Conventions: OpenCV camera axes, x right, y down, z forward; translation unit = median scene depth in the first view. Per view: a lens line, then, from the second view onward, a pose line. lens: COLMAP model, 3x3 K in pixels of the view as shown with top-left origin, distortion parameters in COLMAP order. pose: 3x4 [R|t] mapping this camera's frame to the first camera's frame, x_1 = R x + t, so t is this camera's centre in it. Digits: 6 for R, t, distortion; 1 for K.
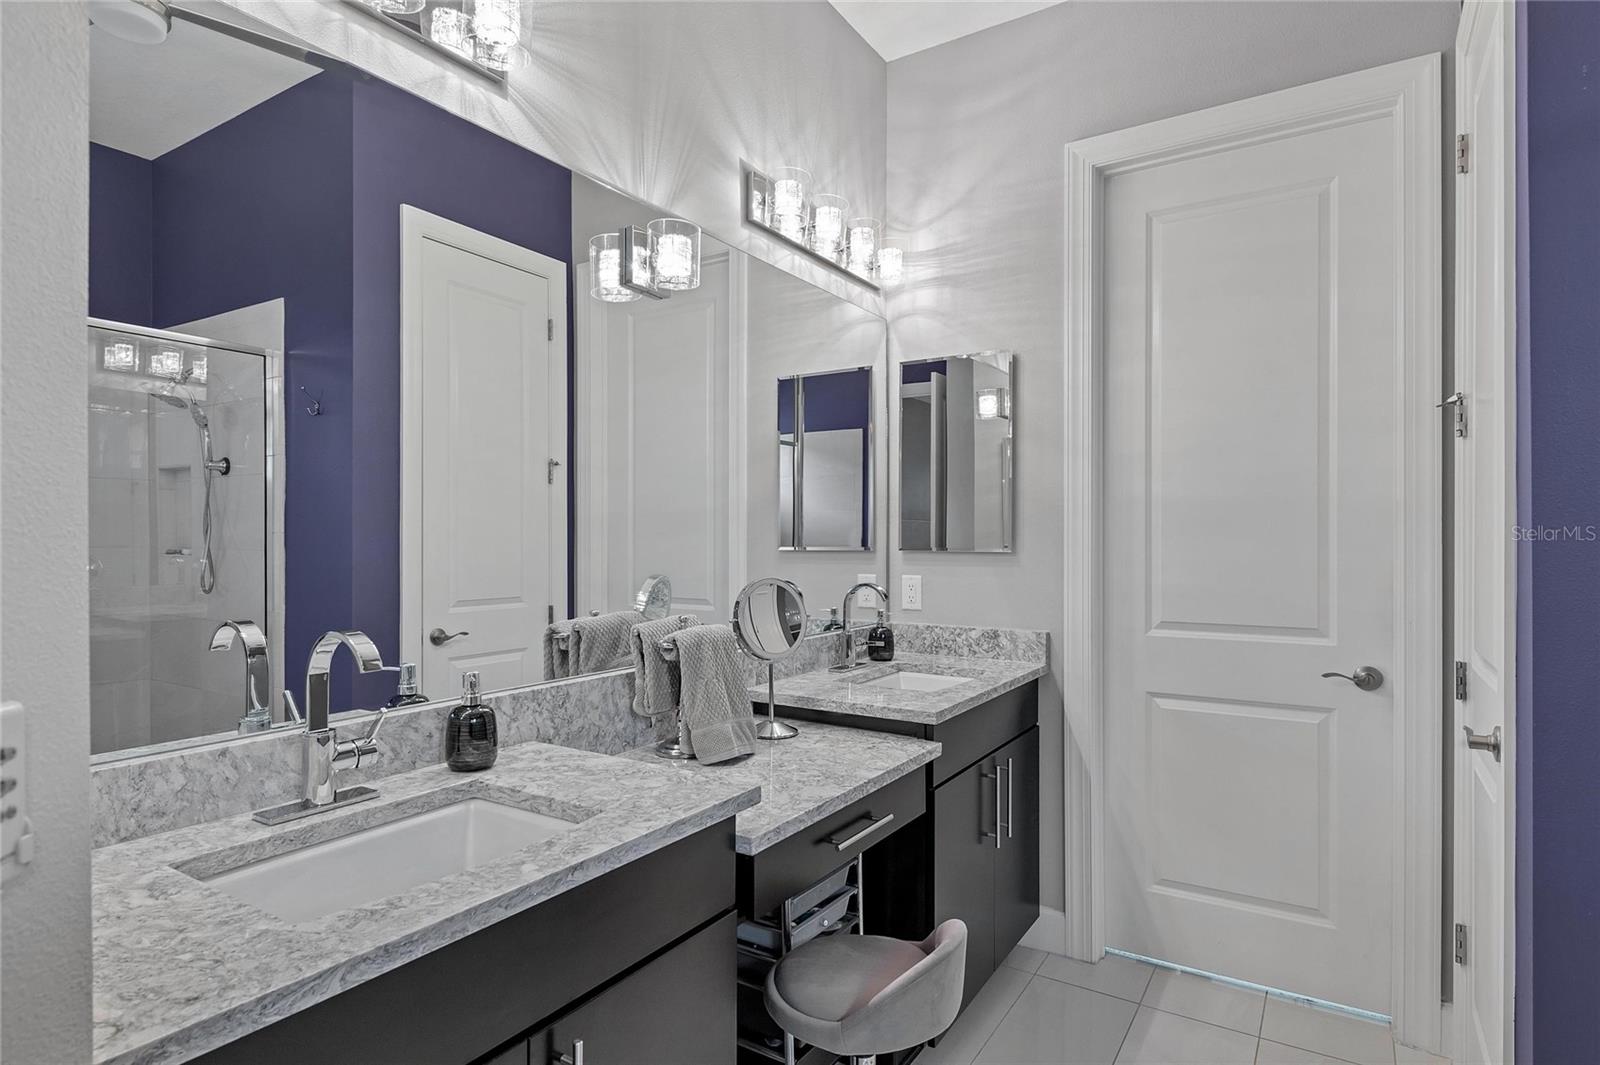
lens RADIAL K [[865.1, 0, 800.0], [0, 865.1, 532.5], [0, 0, 1]] dist [0.001881, 0.001646]
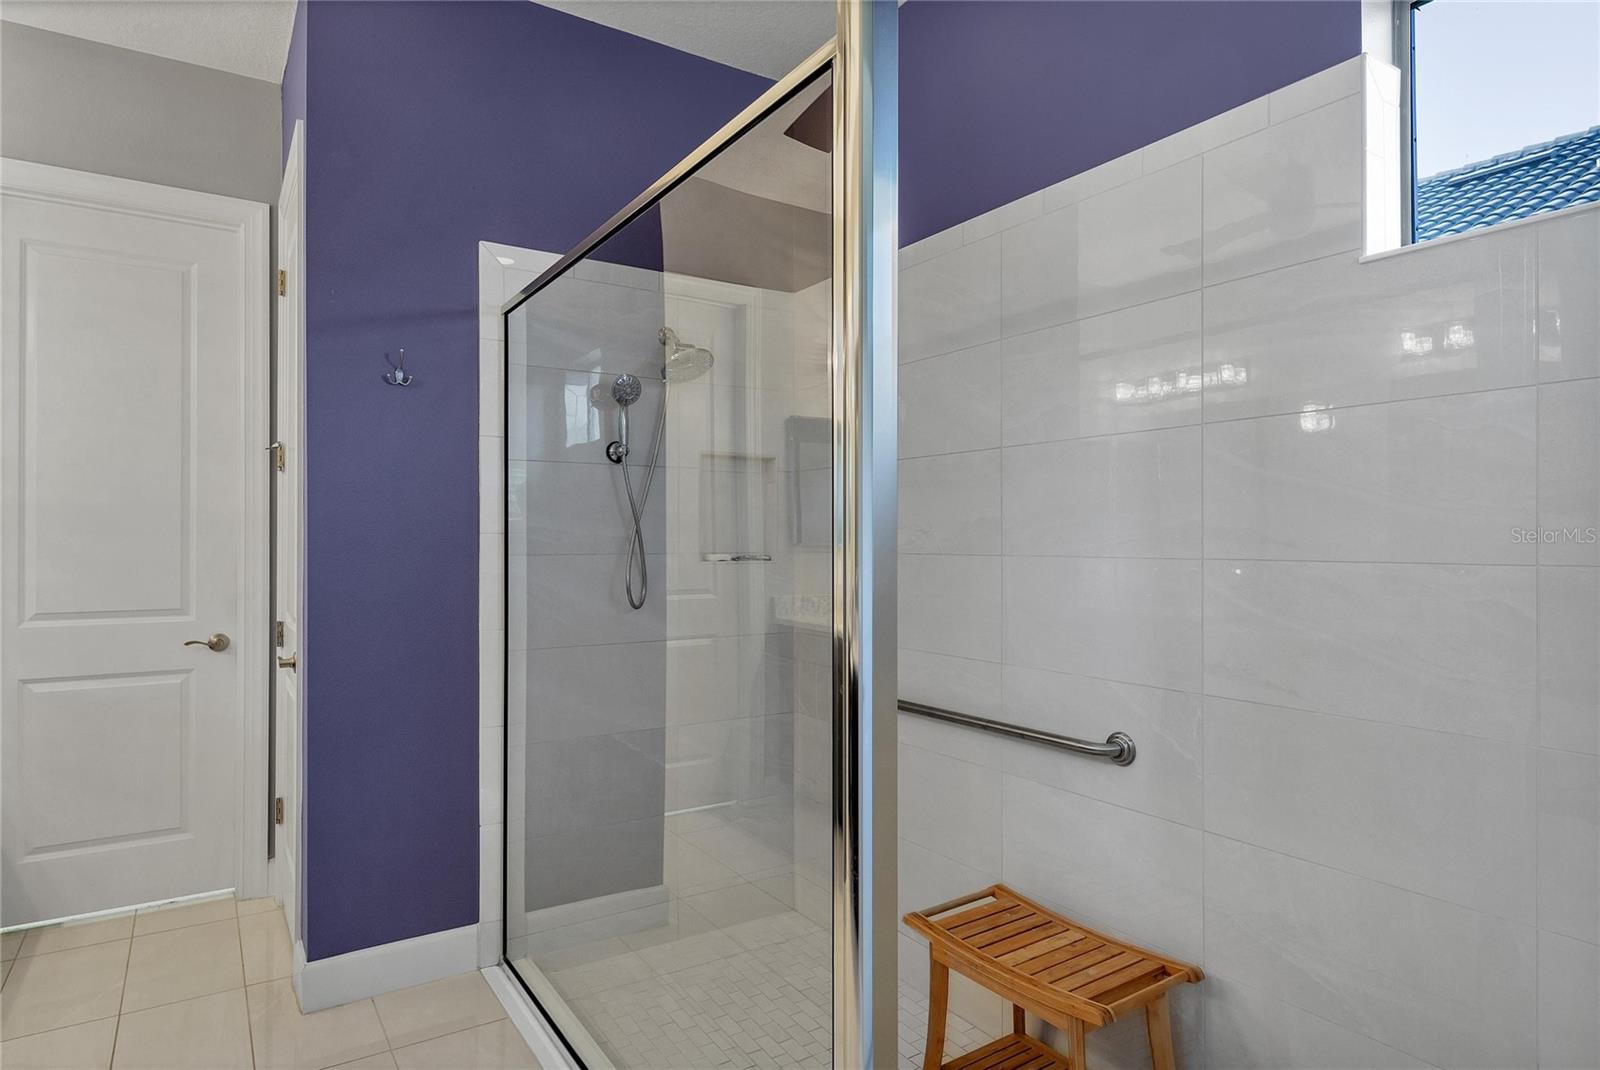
lens RADIAL K [[910.1, 0, 800.0], [0, 910.1, 535.0], [0, 0, 1]] dist [0.000544, -0.001753]
pose [[0.409892, -0.000681, 0.912134, -0.277726], [-0.004817, 0.999984, 0.002911, -0.008545], [-0.912121, -0.005587, 0.409883, -0.423689]]
